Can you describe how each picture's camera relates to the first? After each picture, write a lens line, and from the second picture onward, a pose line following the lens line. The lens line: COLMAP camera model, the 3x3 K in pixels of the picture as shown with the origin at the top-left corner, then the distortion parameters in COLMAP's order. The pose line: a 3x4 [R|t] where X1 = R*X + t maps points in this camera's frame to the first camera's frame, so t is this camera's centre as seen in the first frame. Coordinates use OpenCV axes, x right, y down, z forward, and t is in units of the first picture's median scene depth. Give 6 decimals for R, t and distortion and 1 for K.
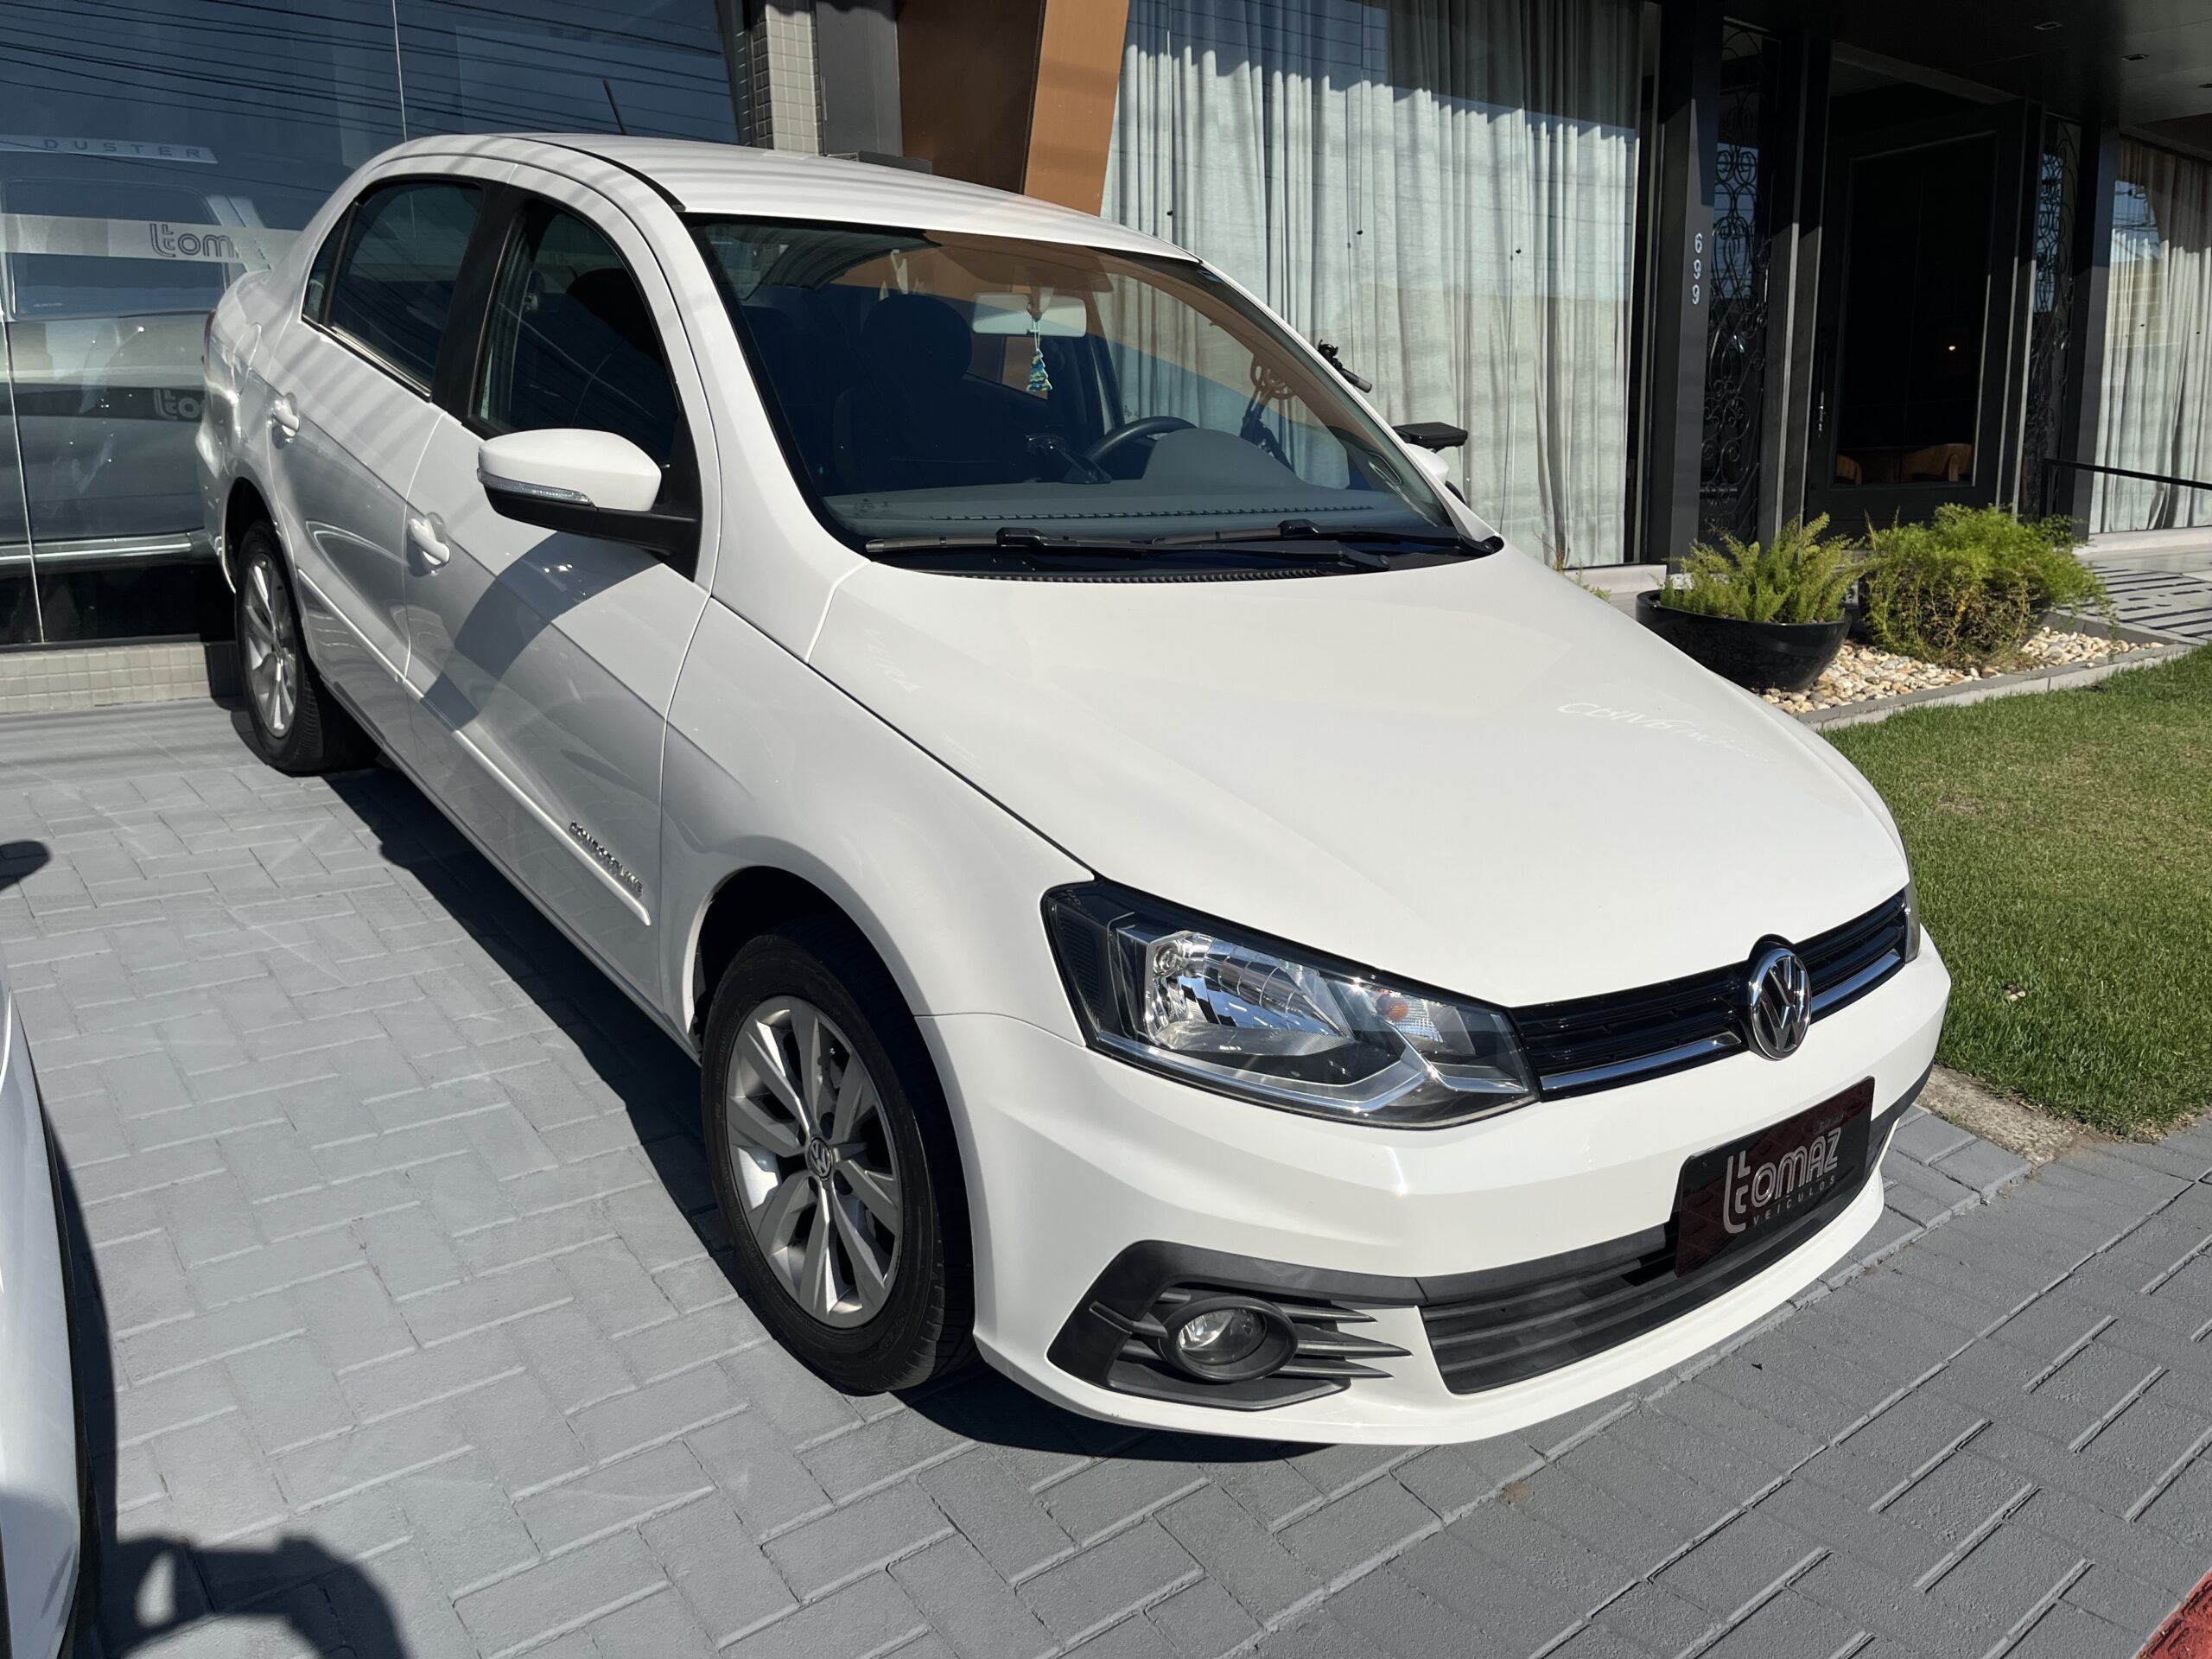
lens RADIAL K [[1753.9, 0, 1109.5], [0, 1753.9, 803.4], [0, 0, 1]] dist [0.003126, 0.002650]
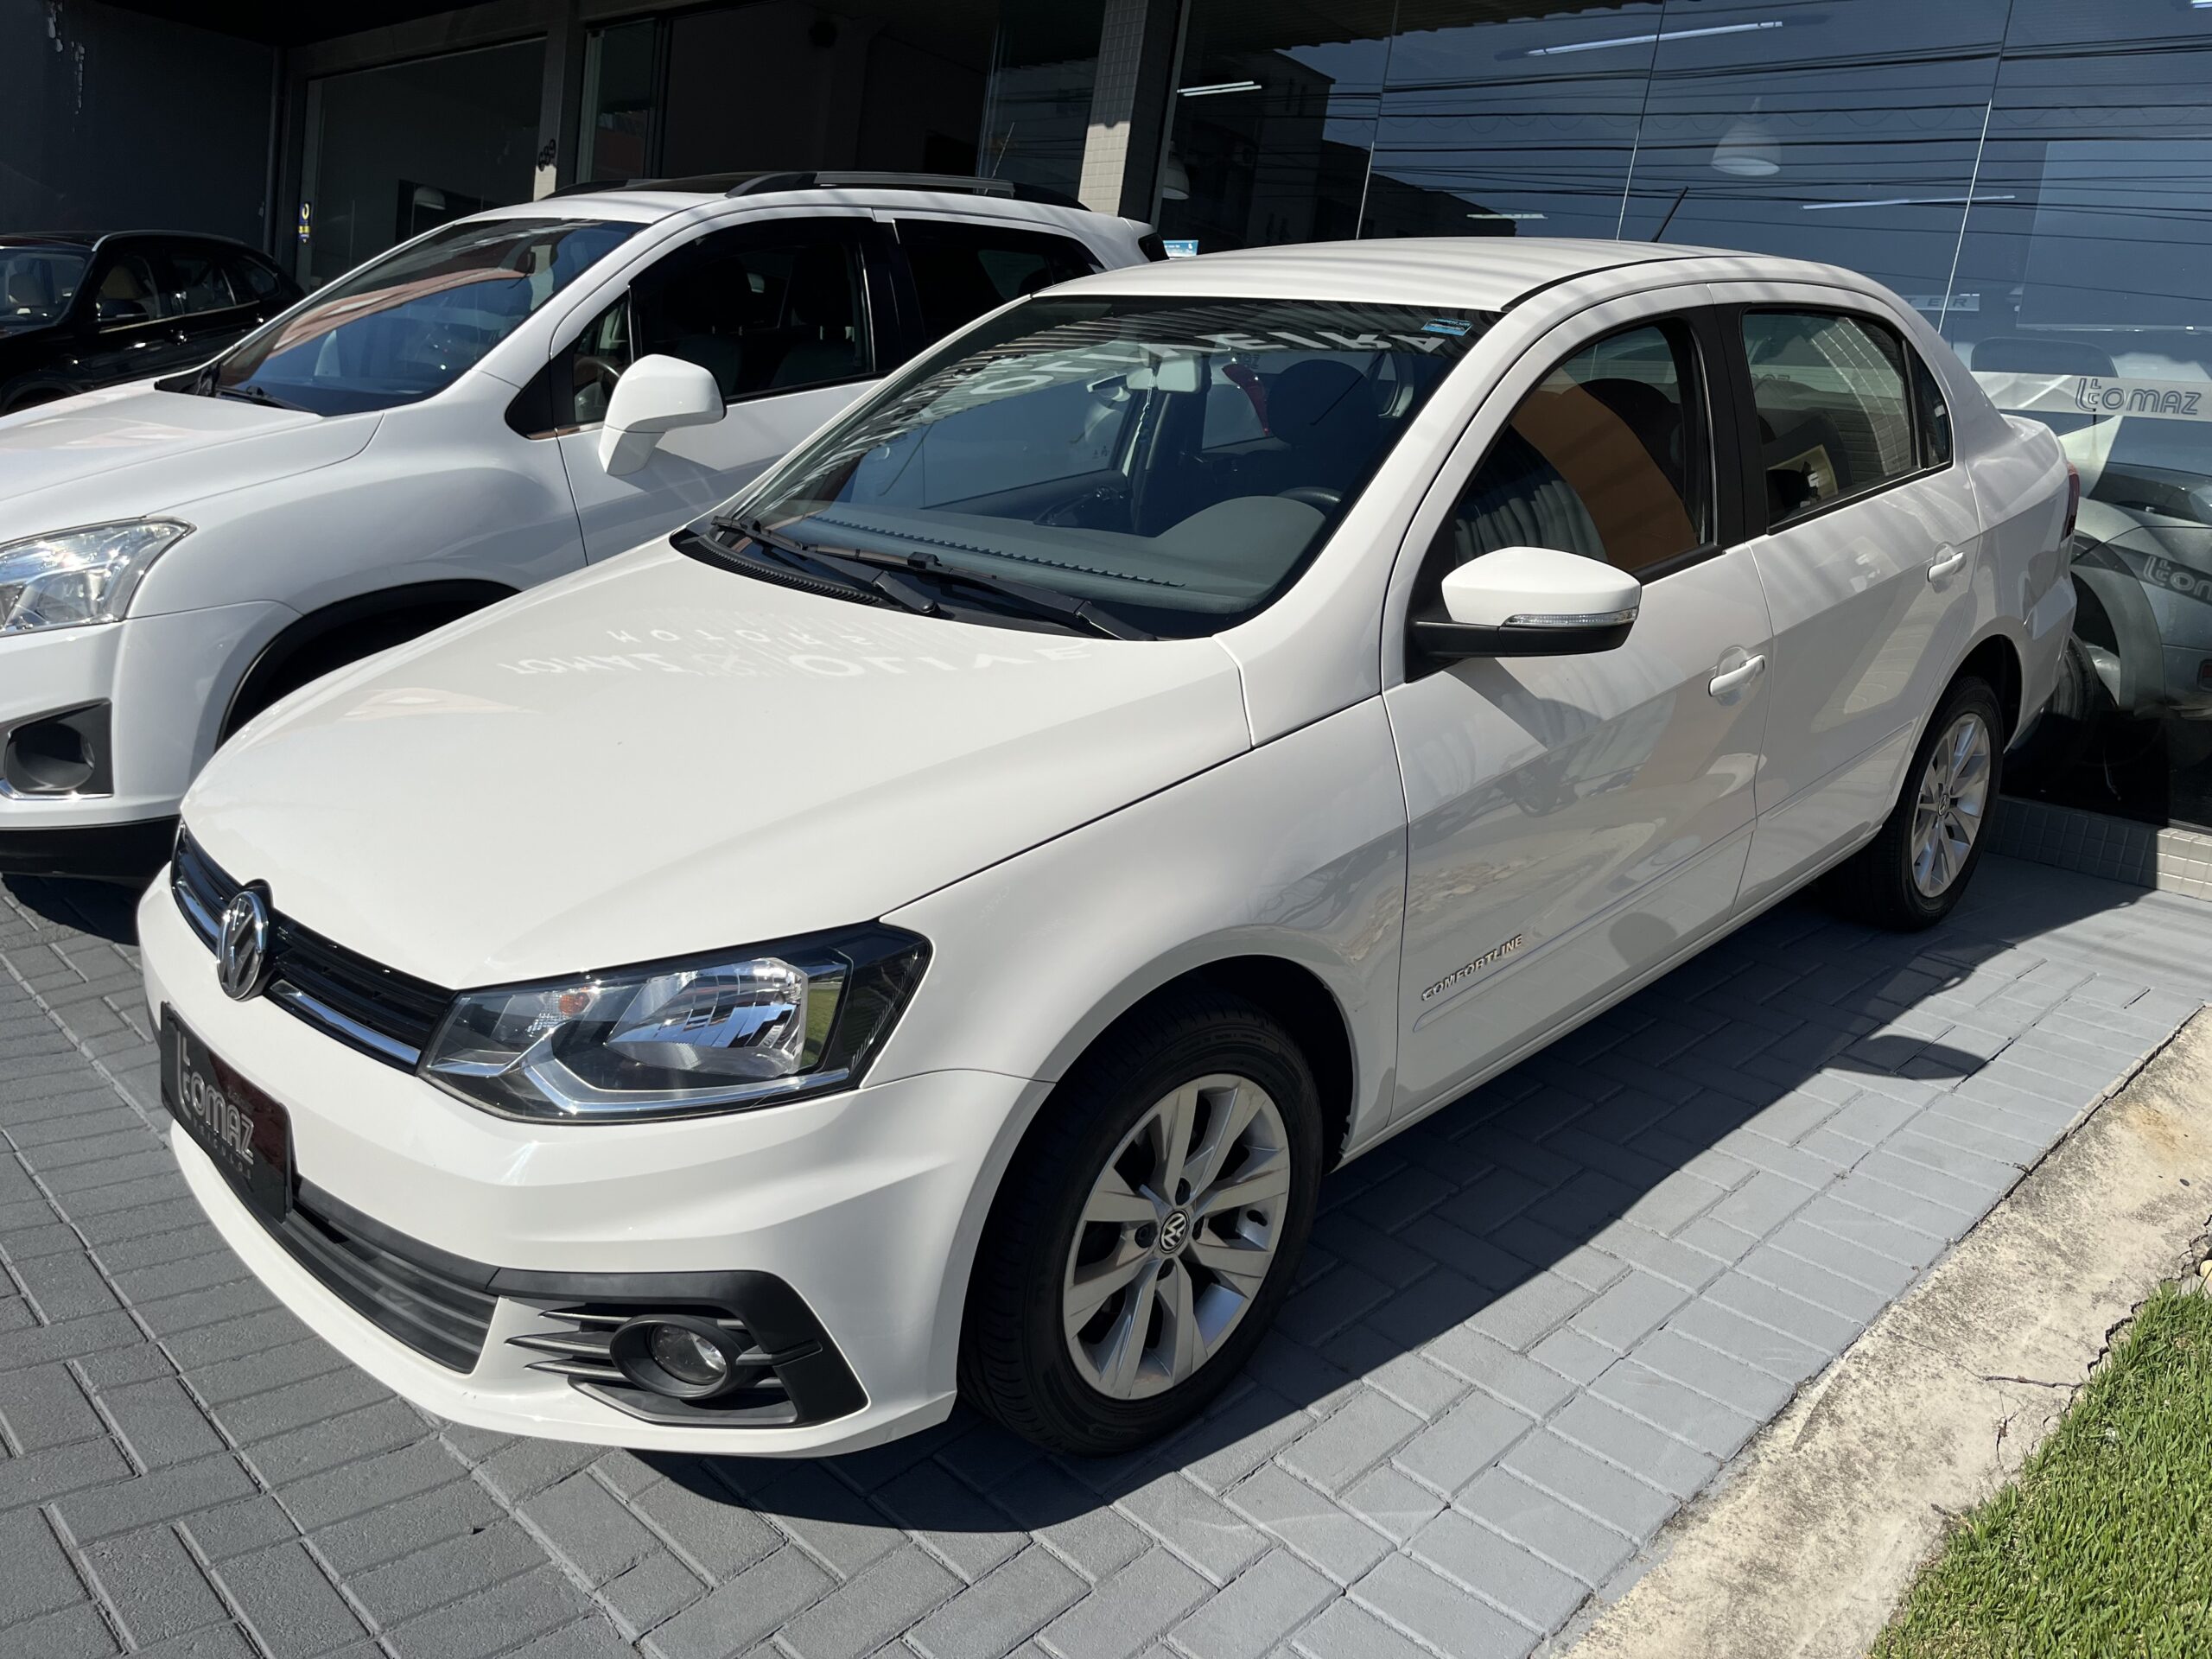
lens RADIAL K [[1683.0, 0, 1106.0], [0, 1683.0, 829.5], [0, 0, 1]] dist [0.067473, -0.089892]
pose [[0.077805, 0.211012, -0.974382, 1.098562], [-0.314668, 0.932584, 0.176834, -0.224183], [0.946007, 0.292849, 0.138959, 1.055789]]
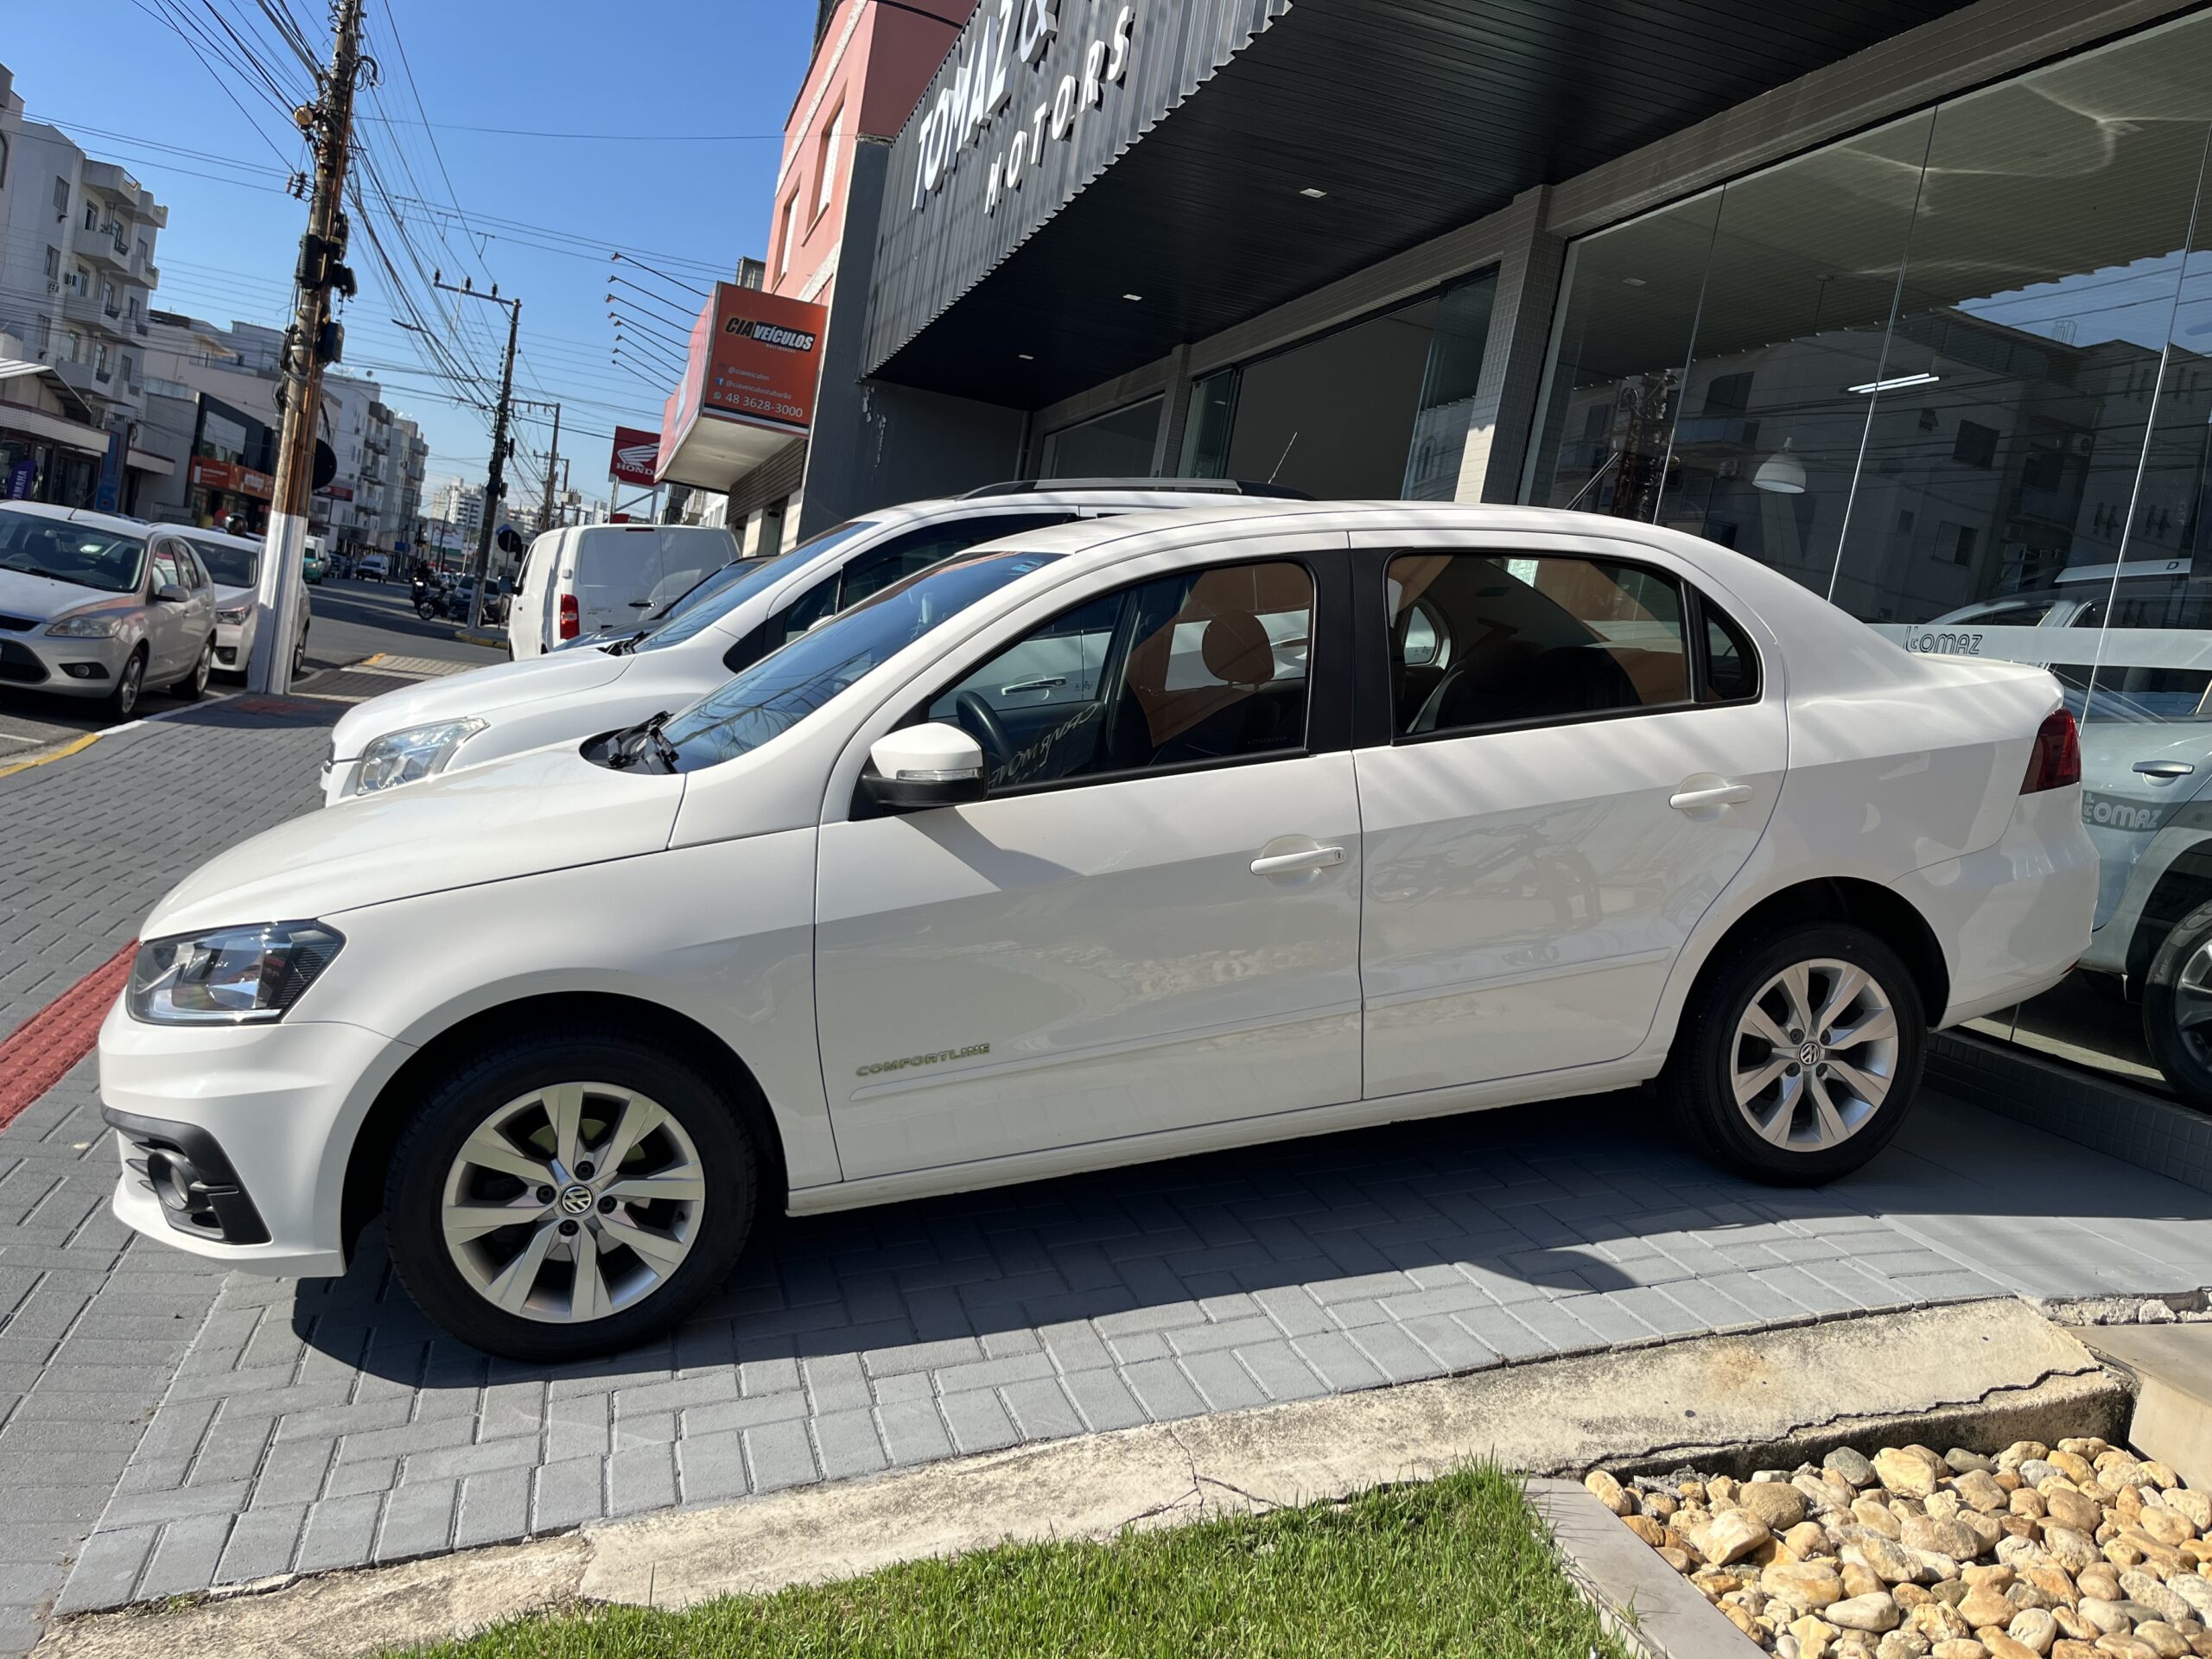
lens RADIAL K [[1683.0, 0, 1106.0], [0, 1683.0, 829.5], [0, 0, 1]] dist [0.067473, -0.089892]
pose [[-0.398670, 0.030162, -0.916598, 1.219850], [-0.316892, 0.933366, 0.168545, -0.434330], [0.860605, 0.357657, -0.362547, 1.878493]]
